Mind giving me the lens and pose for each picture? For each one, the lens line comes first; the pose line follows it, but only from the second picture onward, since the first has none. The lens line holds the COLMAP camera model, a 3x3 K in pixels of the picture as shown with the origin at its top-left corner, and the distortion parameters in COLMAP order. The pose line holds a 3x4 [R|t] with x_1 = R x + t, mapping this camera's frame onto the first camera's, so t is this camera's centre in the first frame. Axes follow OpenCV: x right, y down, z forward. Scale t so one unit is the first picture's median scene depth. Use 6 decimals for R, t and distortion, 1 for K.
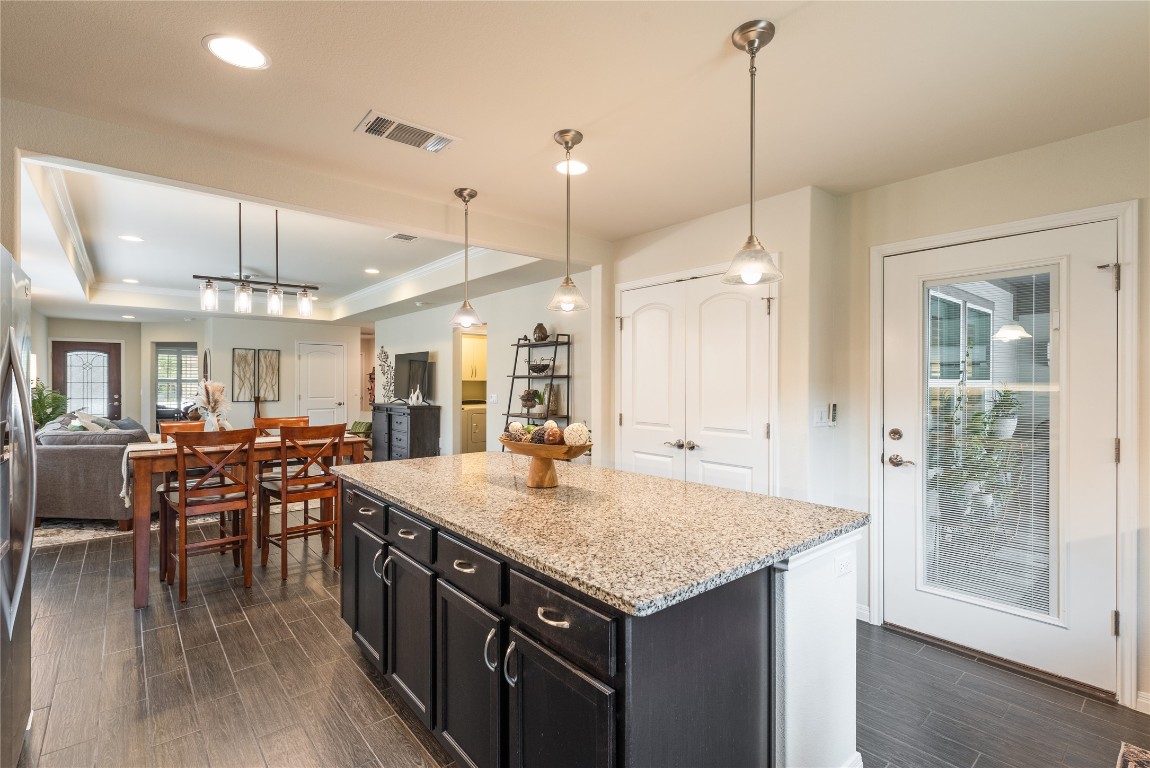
lens RADIAL K [[537.6, 0, 578.0], [0, 537.6, 383.6], [0, 0, 1]] dist [0.000302, -0.000485]
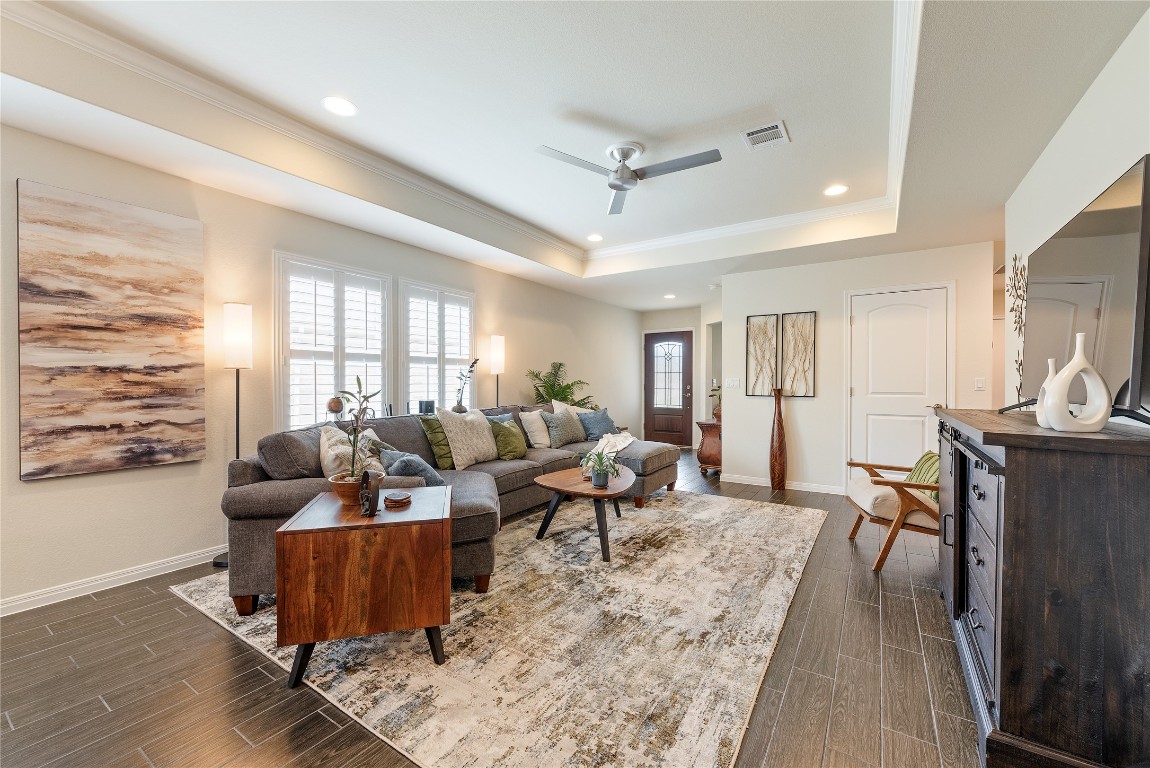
lens RADIAL K [[456.5, 0, 578.1], [0, 456.5, 384.6], [0, 0, 1]] dist [0.004306, 0.000193]
pose [[0.282316, 0.004761, -0.959310, -0.145991], [-0.004447, 0.999983, 0.003654, 0.018120], [0.959311, 0.003235, 0.282332, 0.608957]]
